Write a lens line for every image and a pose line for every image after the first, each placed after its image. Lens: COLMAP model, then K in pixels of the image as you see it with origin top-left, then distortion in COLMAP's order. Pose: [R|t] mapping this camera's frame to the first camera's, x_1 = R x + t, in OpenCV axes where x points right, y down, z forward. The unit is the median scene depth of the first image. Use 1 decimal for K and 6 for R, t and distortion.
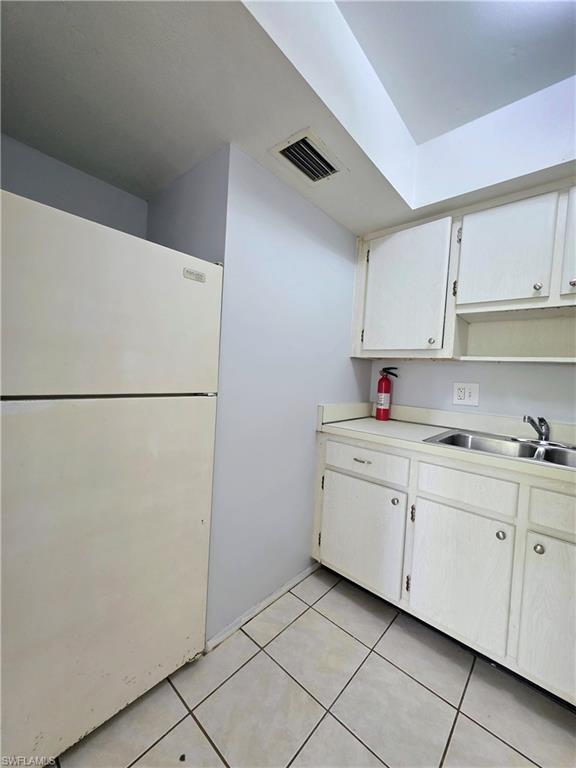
lens RADIAL K [[304.7, 0, 286.3], [0, 304.7, 382.4], [0, 0, 1]] dist [0.002903, -0.000259]
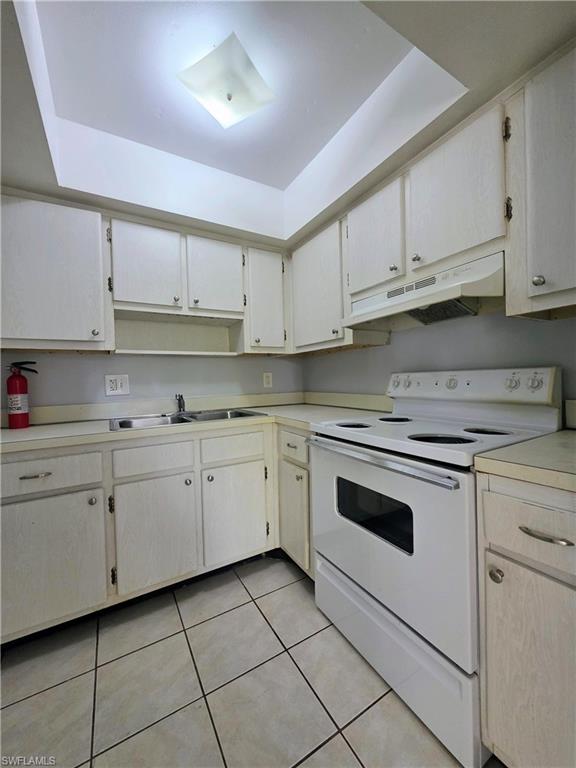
lens RADIAL K [[304.7, 0, 286.9], [0, 304.7, 382.4], [0, 0, 1]] dist [0.002903, -0.000259]
pose [[0.303822, -0.074156, 0.949838, -0.299876], [0.076175, 0.995665, 0.053368, 0.020755], [-0.949679, 0.056139, 0.308154, 0.114307]]
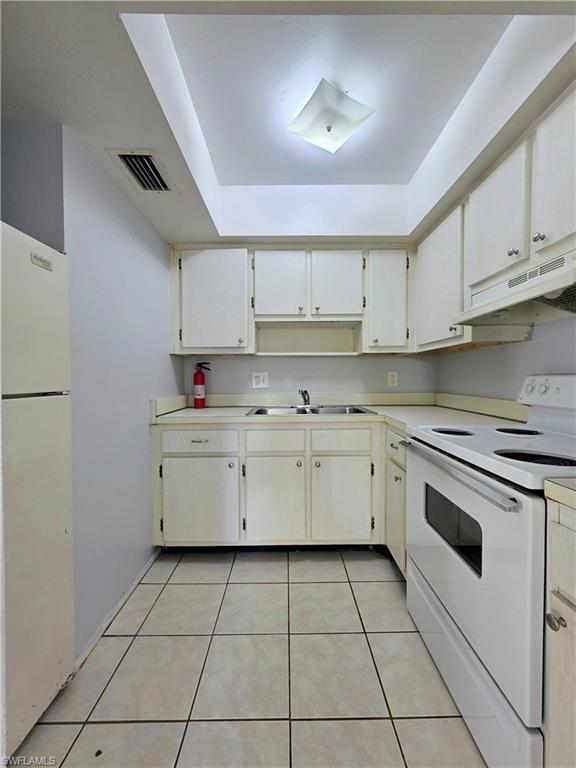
lens RADIAL K [[304.7, 0, 284.8], [0, 304.7, 383.0], [0, 0, 1]] dist [0.002903, -0.000259]
pose [[0.743657, -0.070883, 0.664793, -0.279811], [0.068480, 0.997210, 0.029722, 0.020843], [-0.665044, 0.023422, 0.746436, -0.106735]]
